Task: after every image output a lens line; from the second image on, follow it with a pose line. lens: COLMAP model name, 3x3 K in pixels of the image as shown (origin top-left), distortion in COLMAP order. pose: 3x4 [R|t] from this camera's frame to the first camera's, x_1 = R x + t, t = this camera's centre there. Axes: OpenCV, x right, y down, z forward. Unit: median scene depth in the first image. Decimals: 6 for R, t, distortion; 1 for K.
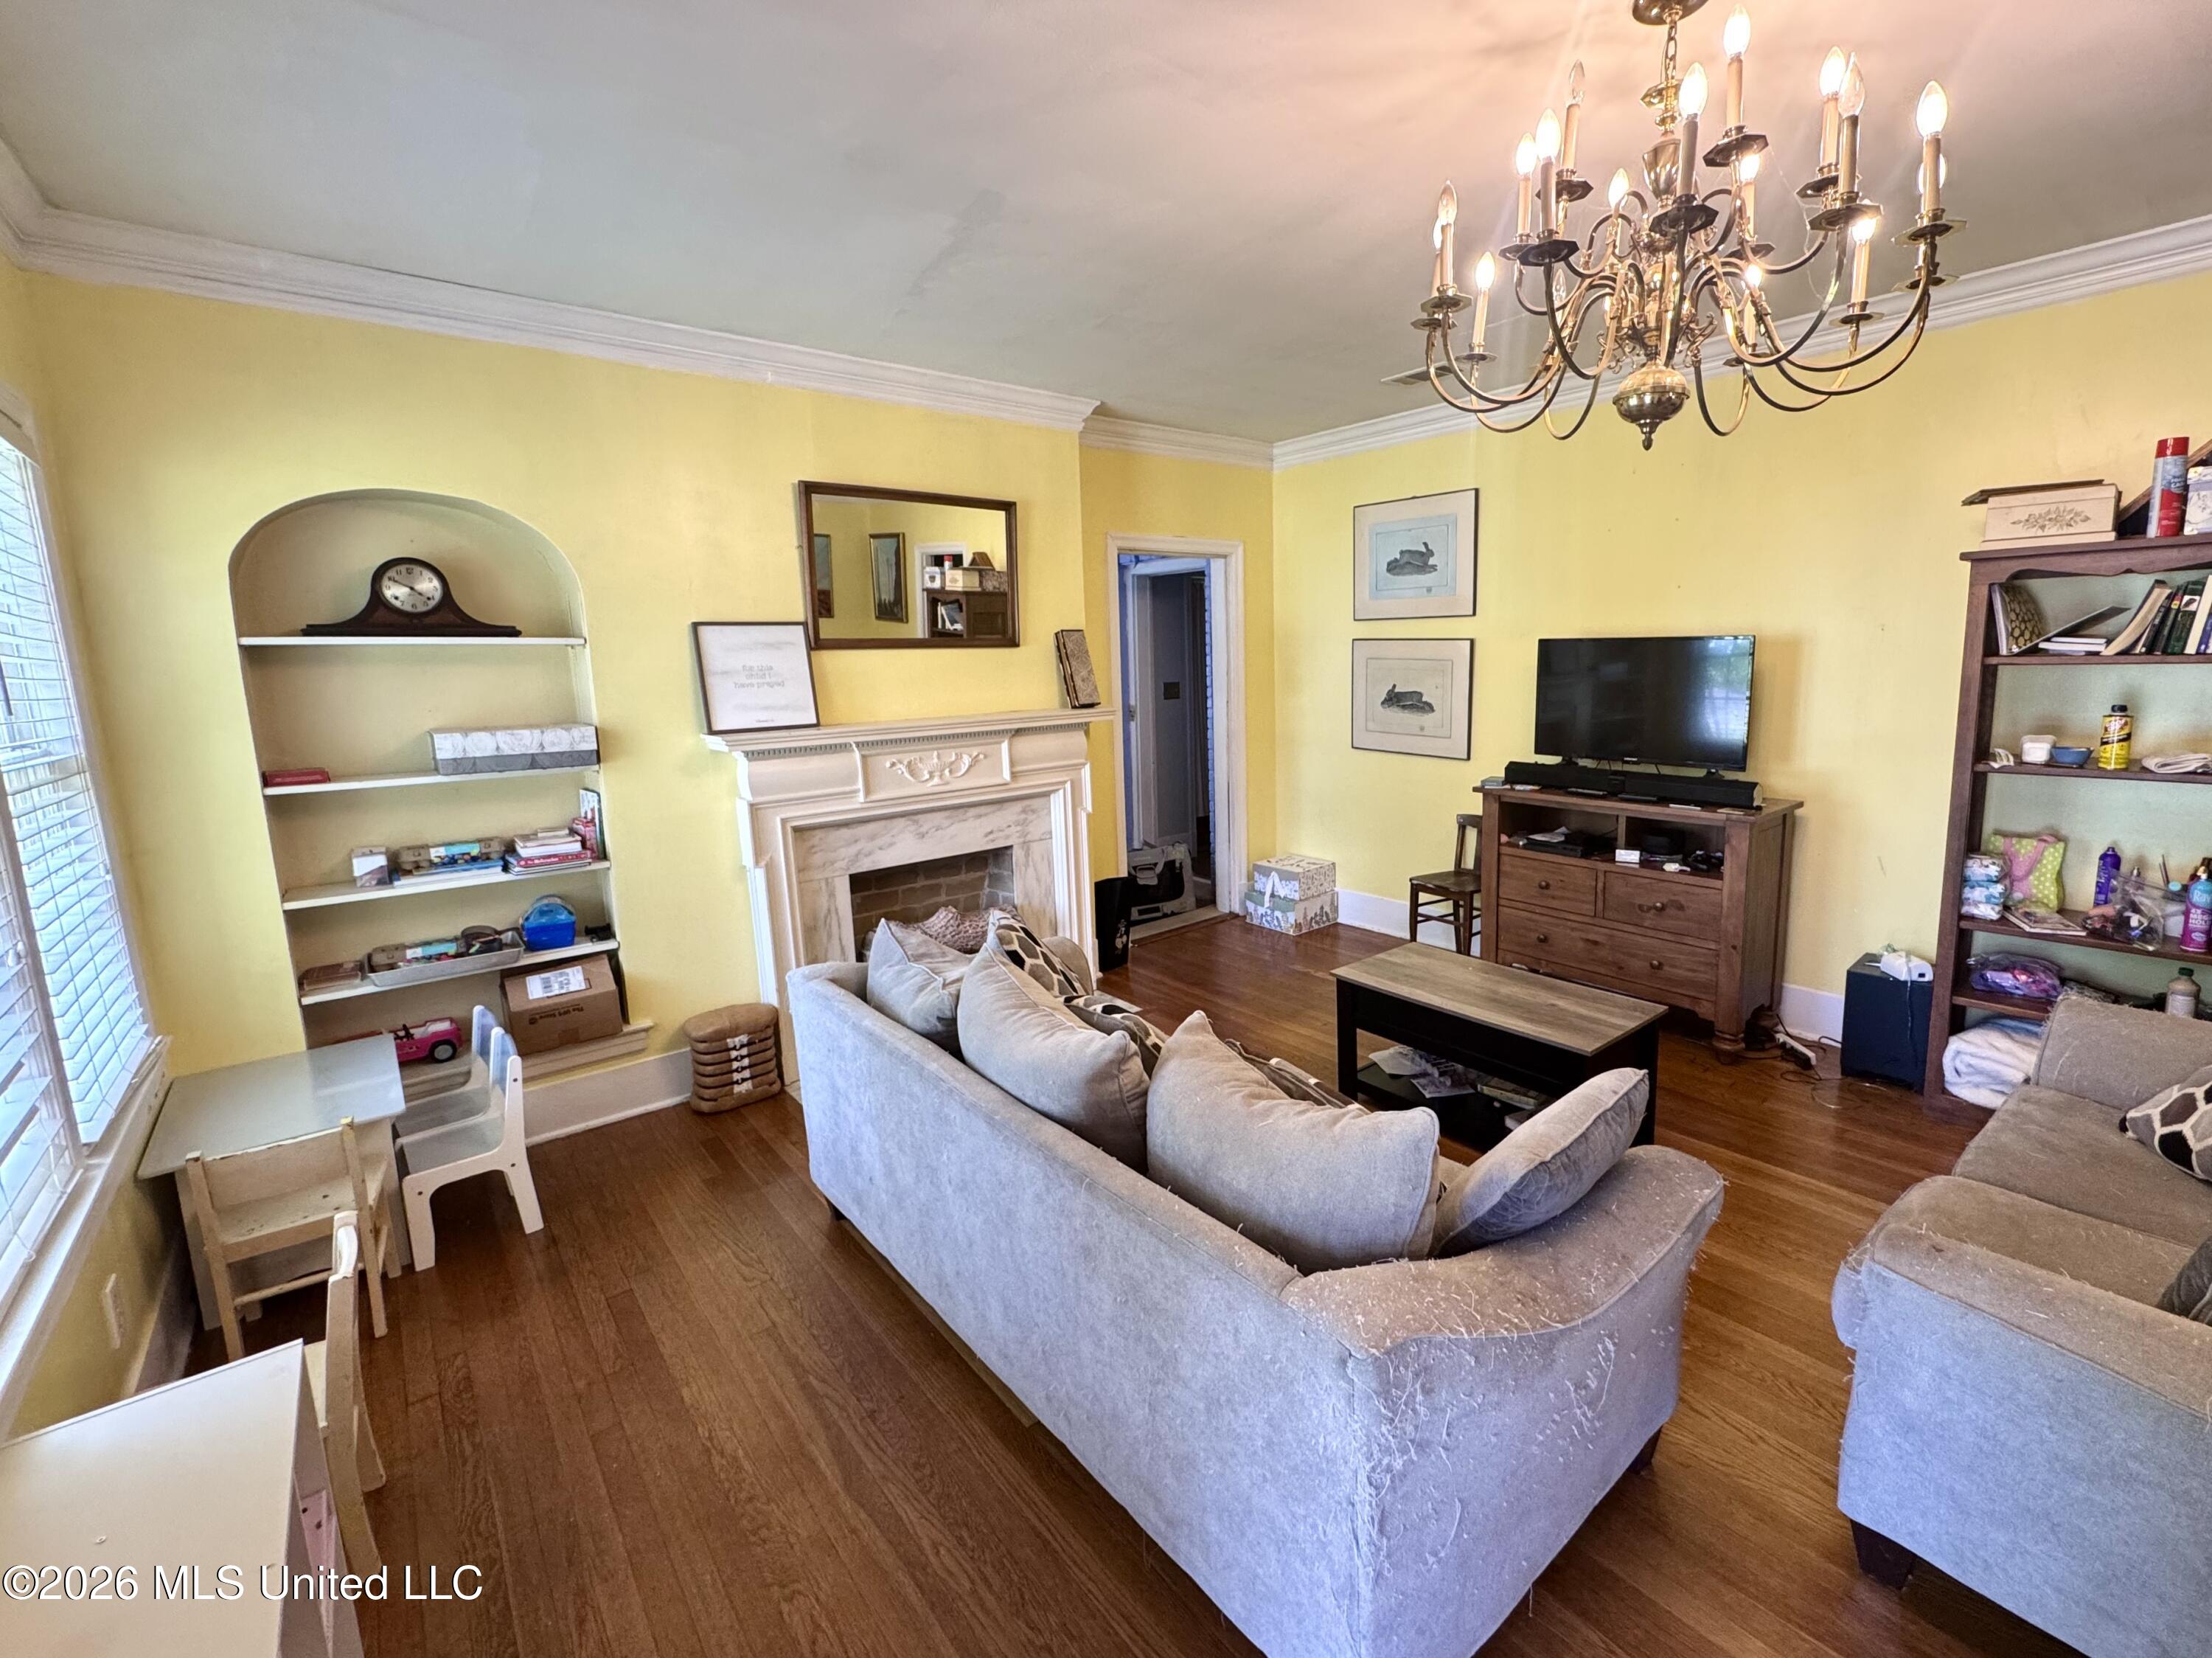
lens RADIAL K [[898.8, 0, 1137.0], [0, 898.8, 824.3], [0, 0, 1]] dist [-0.000832, -0.000566]
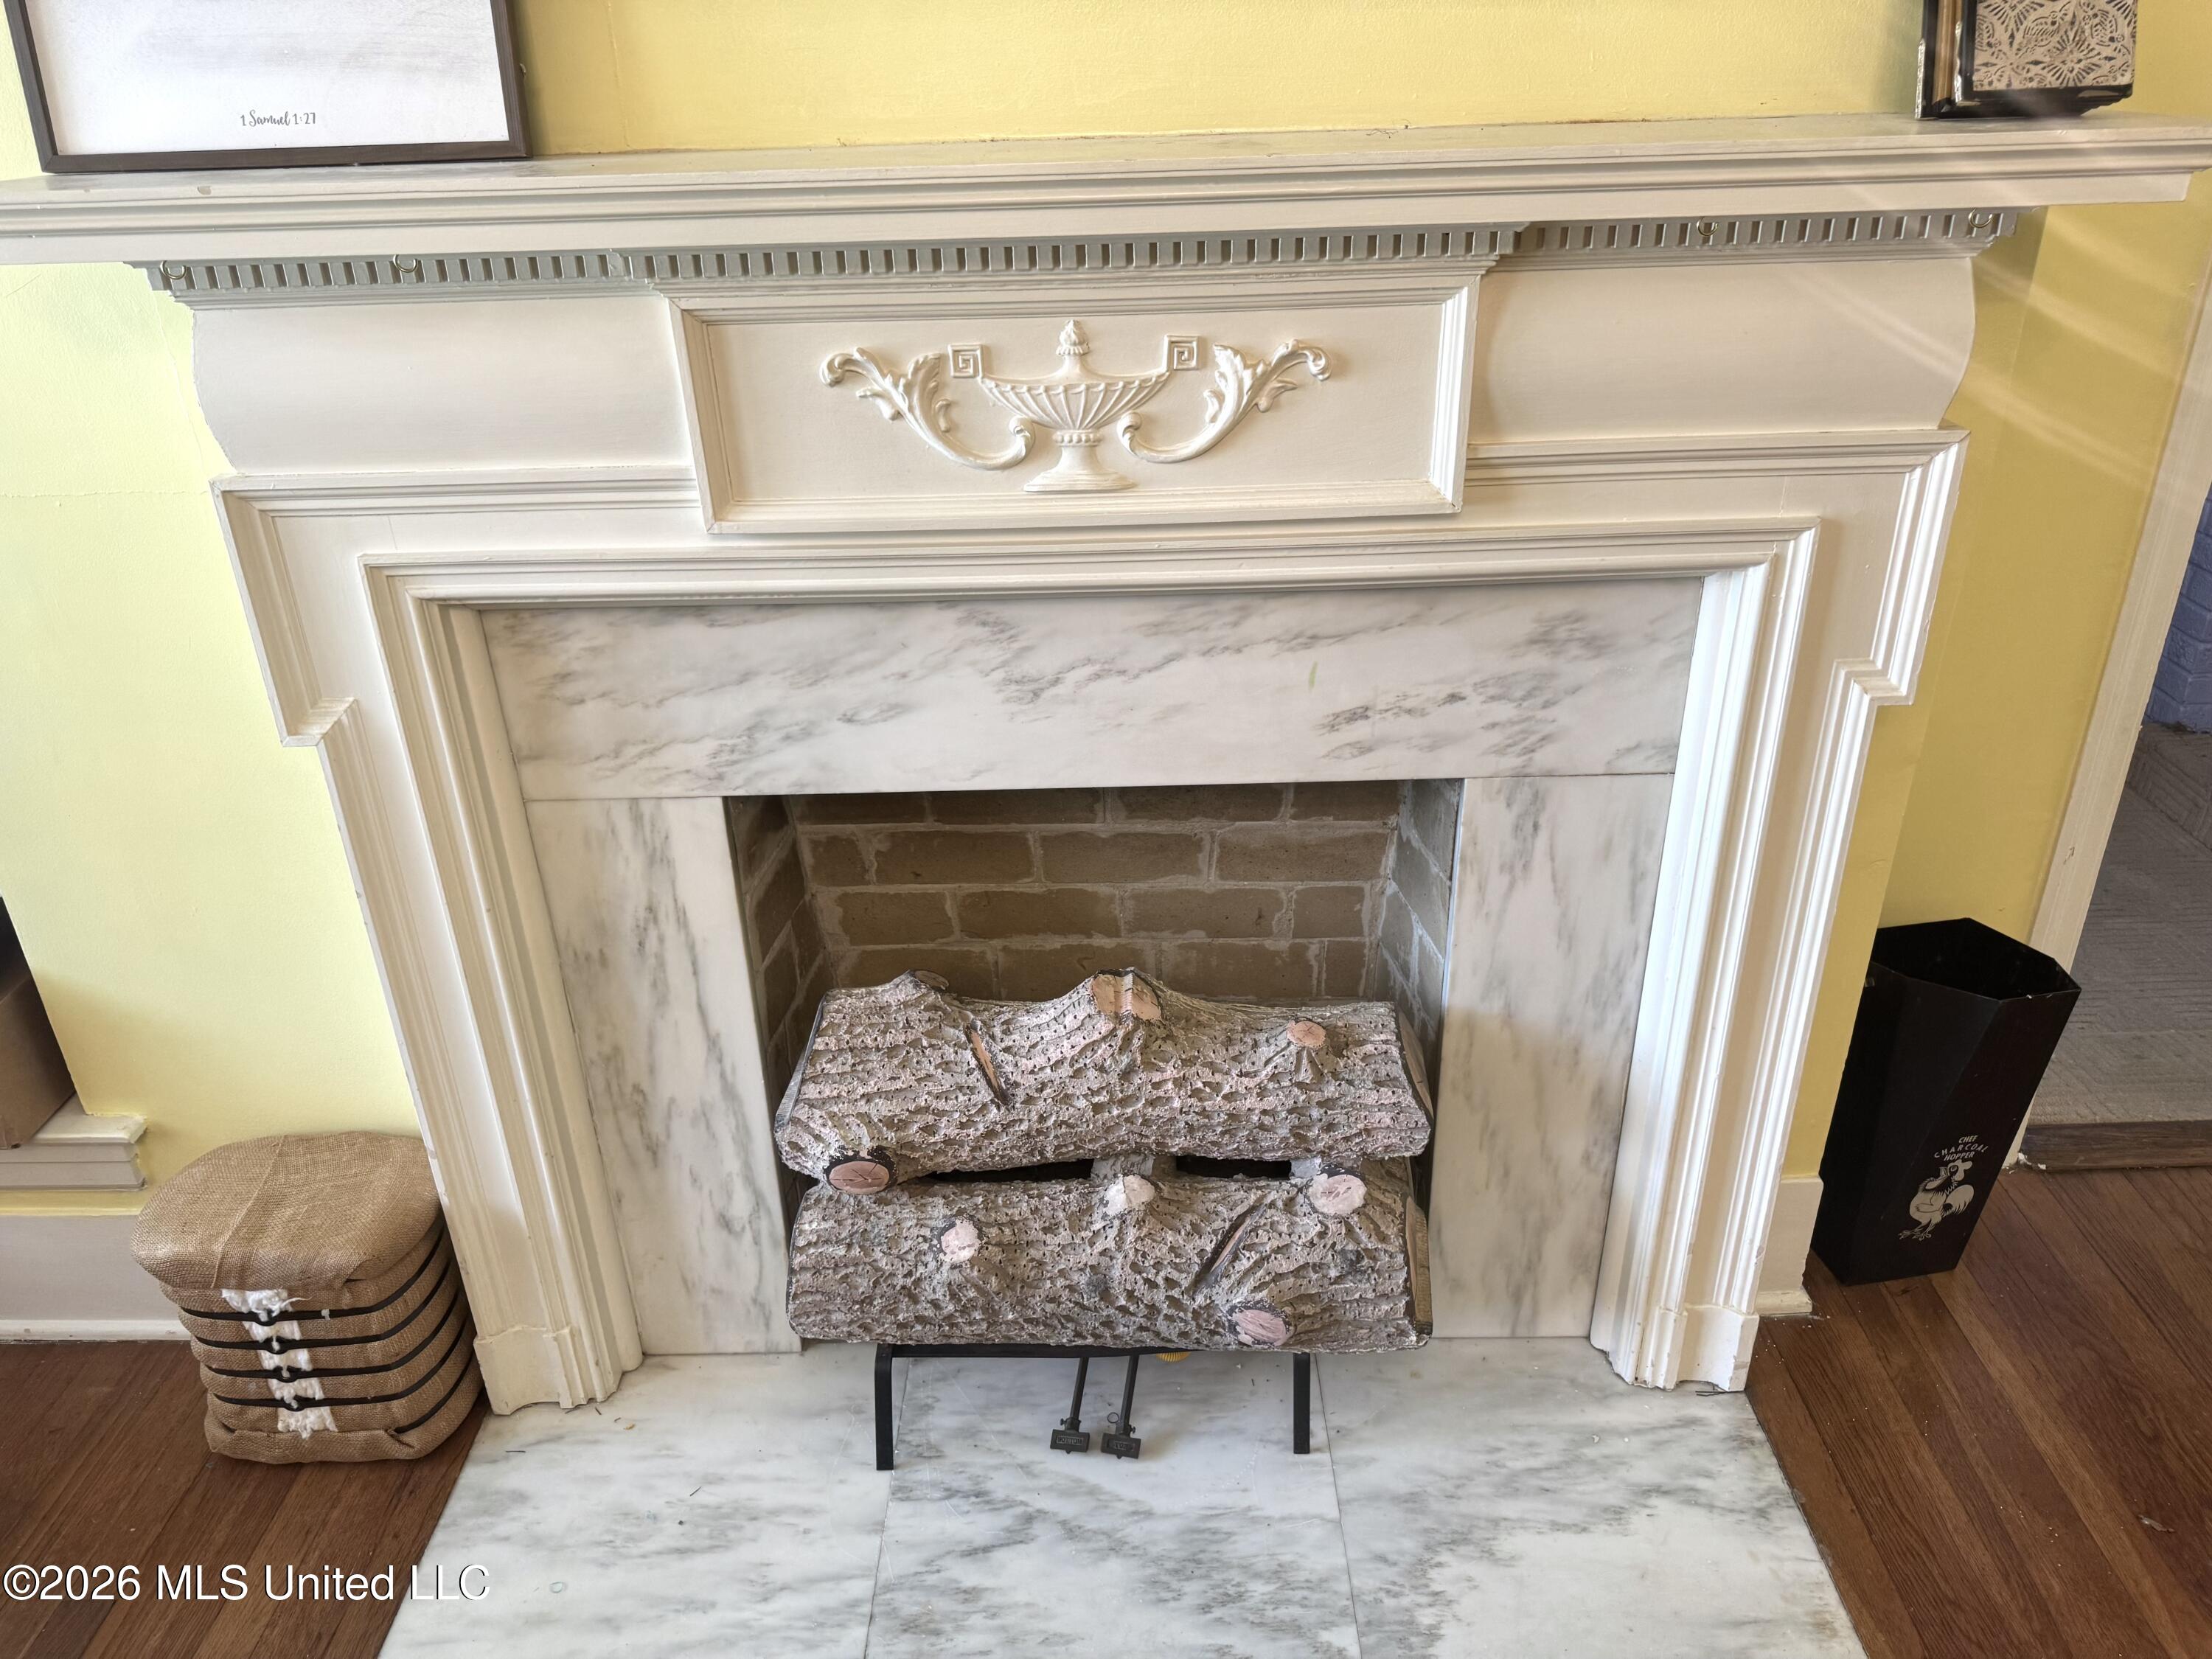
lens RADIAL K [[1525.1, 0, 1161.8], [0, 1525.1, 835.0], [0, 0, 1]] dist [0.010736, -0.000786]
pose [[0.783260, 0.298275, -0.545468, 0.015128], [-0.109288, 0.929787, 0.351499, -0.096421], [0.612013, -0.215702, 0.760864, 0.722014]]
